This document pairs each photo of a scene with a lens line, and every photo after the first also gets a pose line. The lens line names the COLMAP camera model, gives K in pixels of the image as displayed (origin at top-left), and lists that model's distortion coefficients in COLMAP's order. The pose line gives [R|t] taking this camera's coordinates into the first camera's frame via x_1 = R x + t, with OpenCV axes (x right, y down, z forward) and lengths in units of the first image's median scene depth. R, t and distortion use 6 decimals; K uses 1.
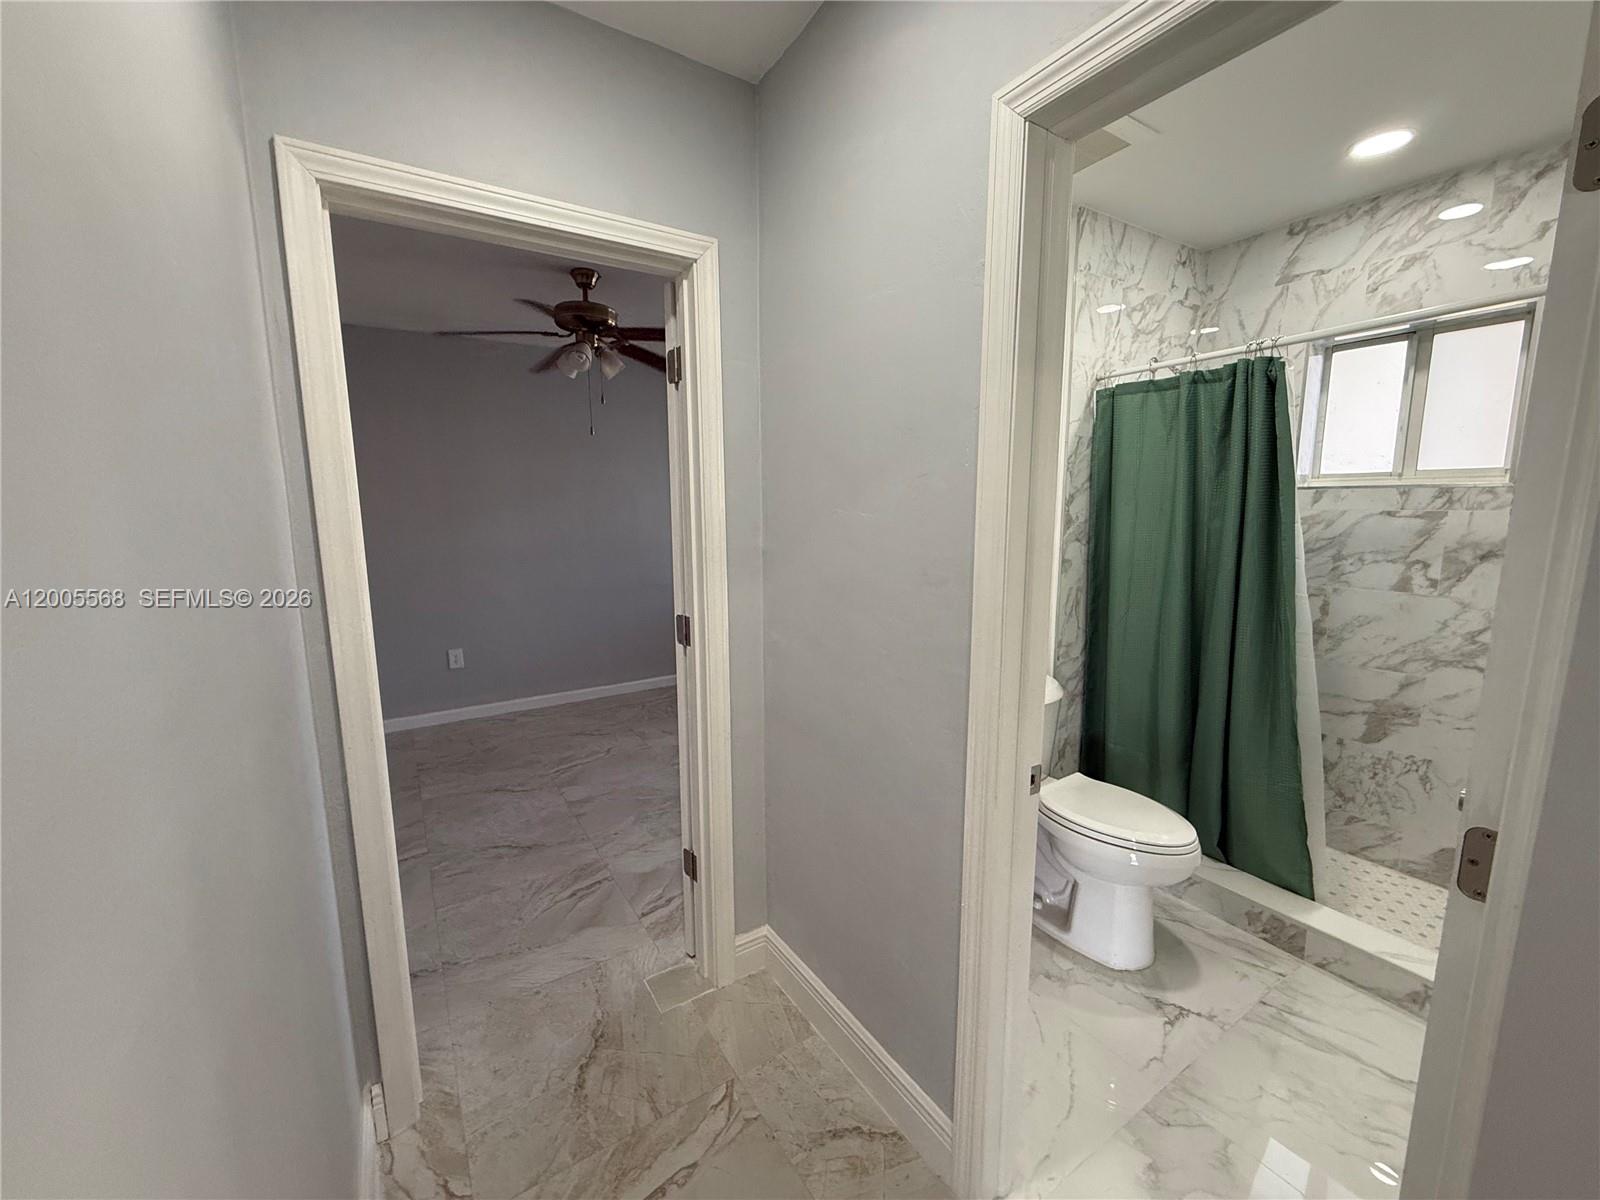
lens RADIAL K [[634.7, 0, 792.1], [0, 634.7, 599.8], [0, 0, 1]] dist [-0.002624, -0.000214]
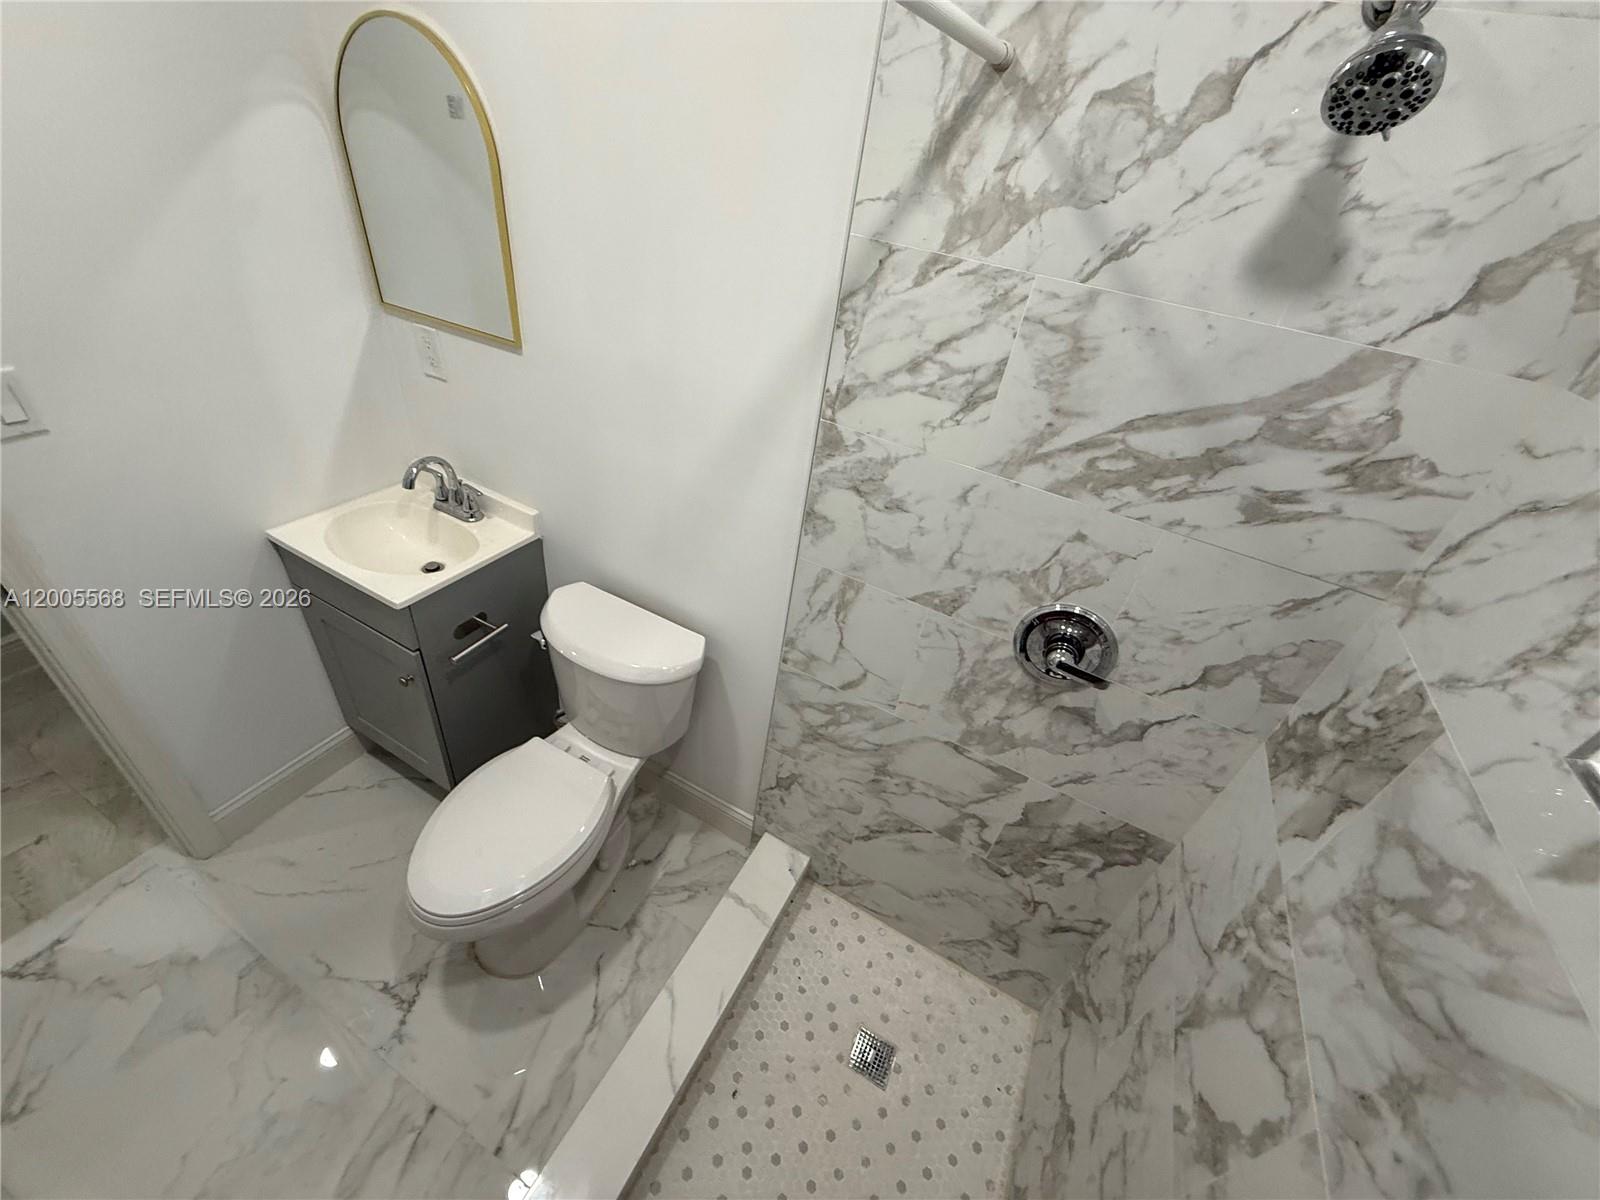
lens RADIAL K [[634.7, 0, 794.8], [0, 634.7, 599.4], [0, 0, 1]] dist [-0.002624, -0.000214]
pose [[0.497323, 0.573702, -0.650796, 0.844400], [-0.268272, 0.815070, 0.513509, -0.278771], [0.825045, -0.080789, 0.559262, 0.753847]]
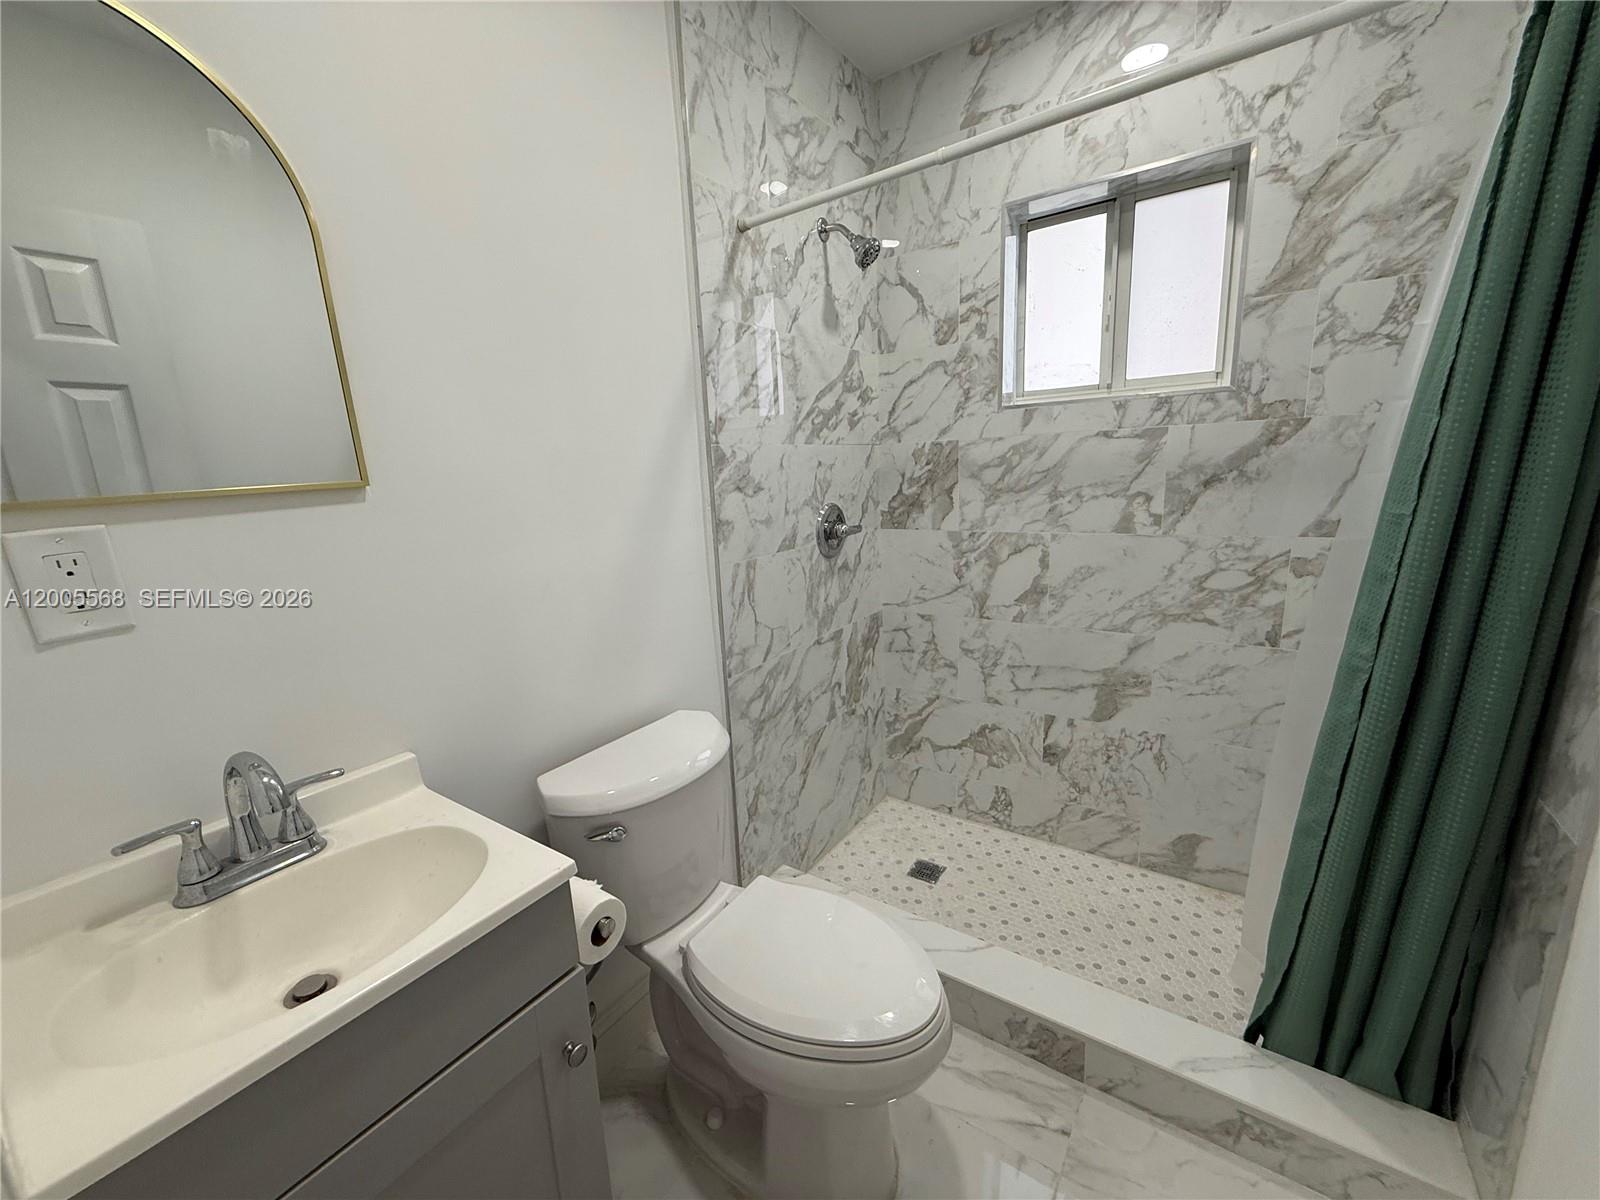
lens RADIAL K [[634.7, 0, 792.7], [0, 634.7, 600.6], [0, 0, 1]] dist [-0.002624, -0.000214]
pose [[0.919045, -0.113966, 0.377317, 0.266545], [0.096195, 0.993193, 0.065680, -0.020827], [-0.382234, -0.024067, 0.923752, 0.416773]]
